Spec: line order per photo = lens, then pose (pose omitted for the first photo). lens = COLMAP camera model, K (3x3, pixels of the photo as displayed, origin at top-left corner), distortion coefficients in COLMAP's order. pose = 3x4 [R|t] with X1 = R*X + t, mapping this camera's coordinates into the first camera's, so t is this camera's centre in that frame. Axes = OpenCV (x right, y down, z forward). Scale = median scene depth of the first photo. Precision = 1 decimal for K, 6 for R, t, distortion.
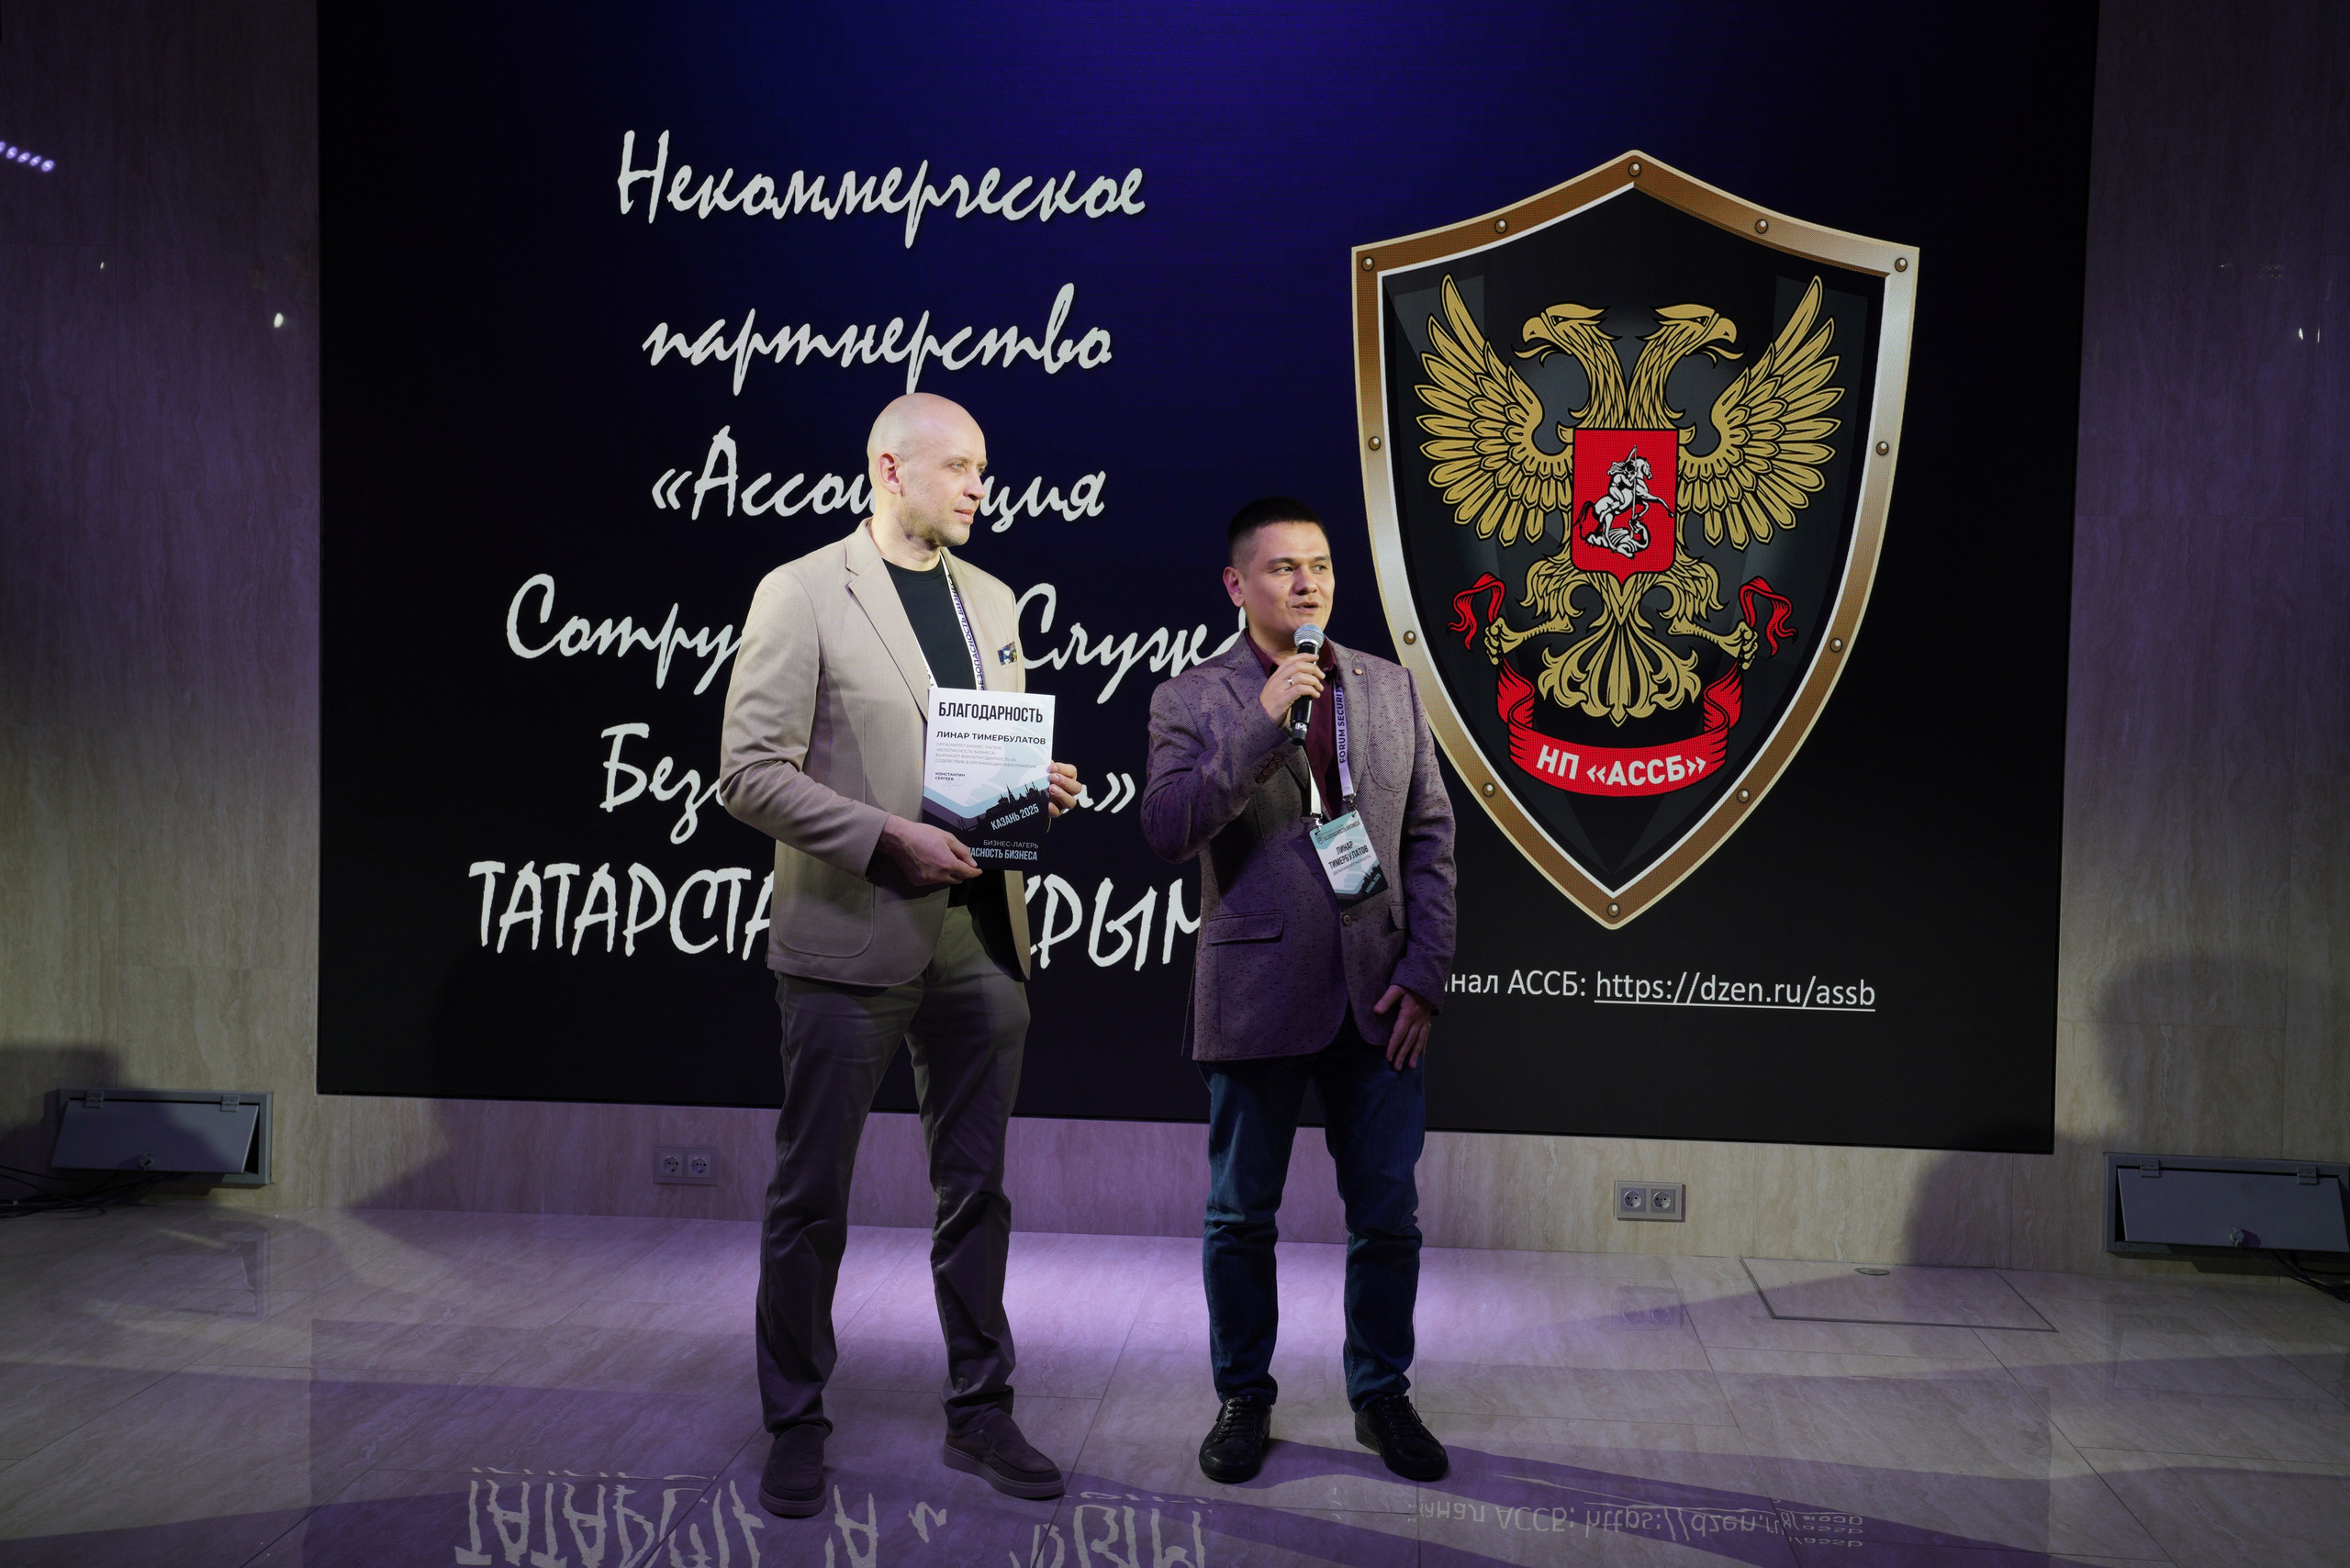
lens RADIAL K [[2703.8, 0, 1169.9], [0, 2703.8, 769.3], [0, 0, 1]] dist [0.084727, 0.000000]
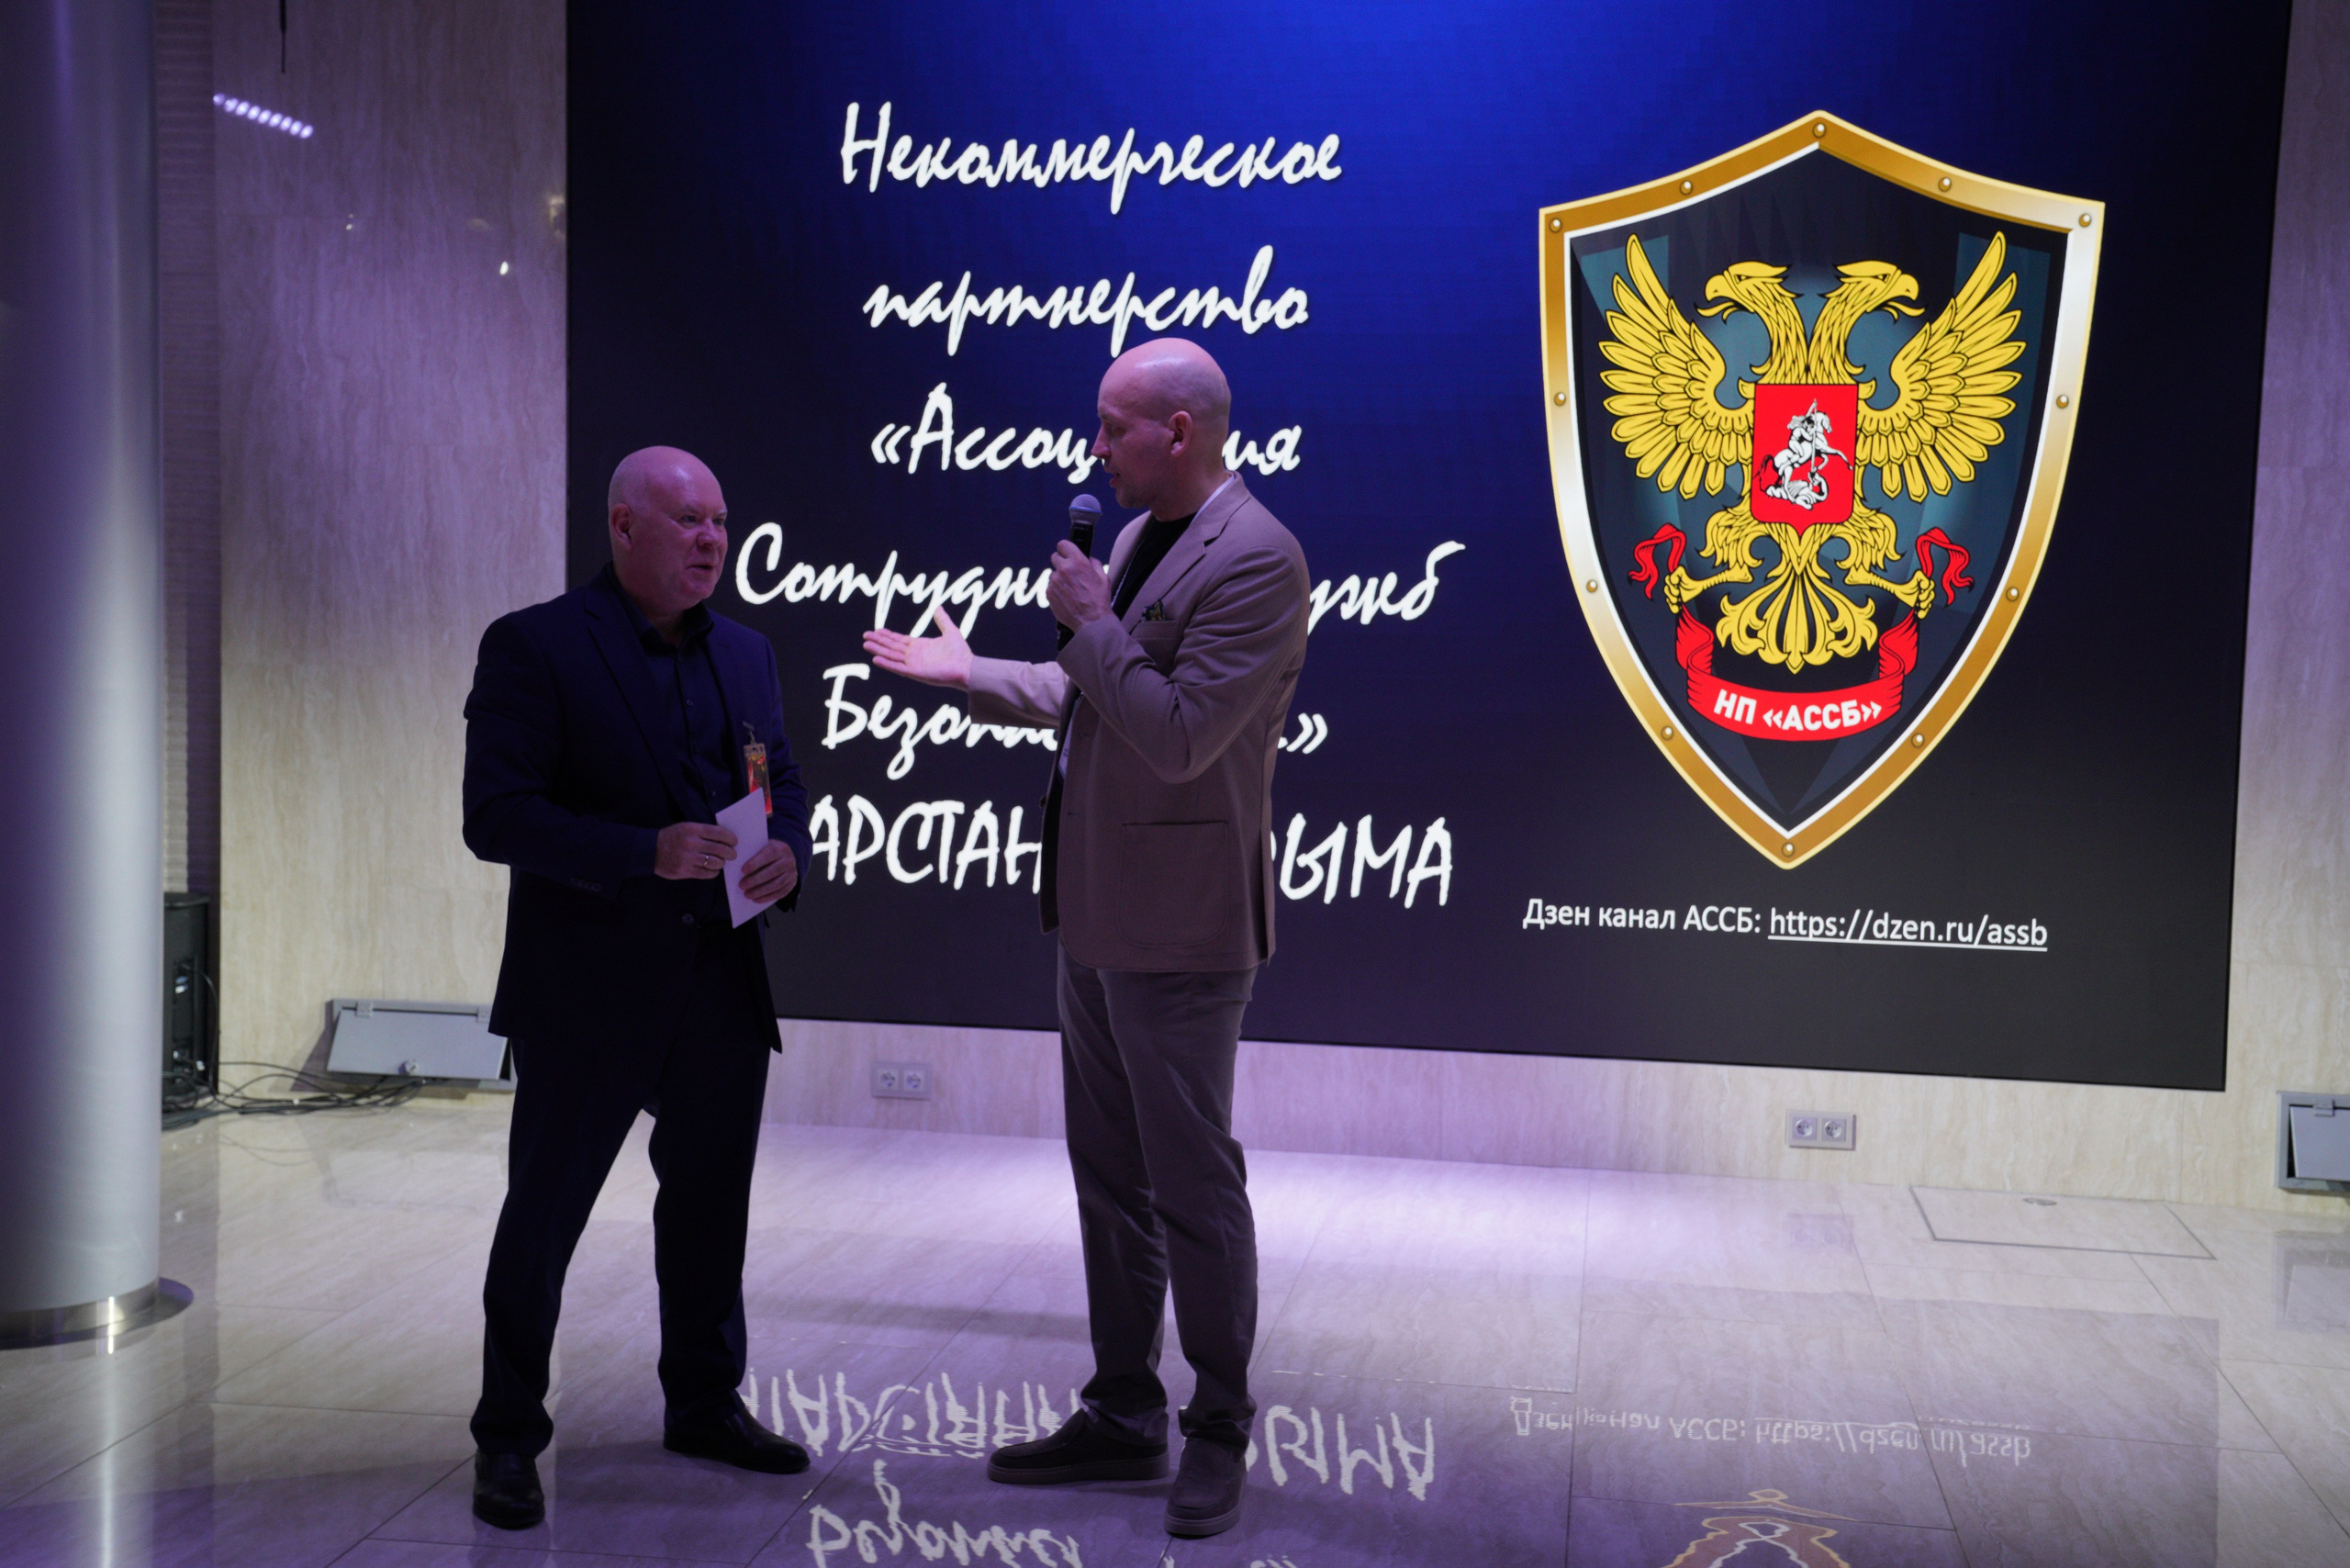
lens RADIAL K [[2873.9, 0, 1159.9], [0, 2873.9, 771.3], [0, 0, 1]] dist [0.119470, 0.000000]
pose [[0.997260, 0.007814, -0.073560, 0.004975], [-0.005982, 0.999667, 0.025084, -0.004377], [0.073732, -0.024576, 0.996975, -0.118499]]
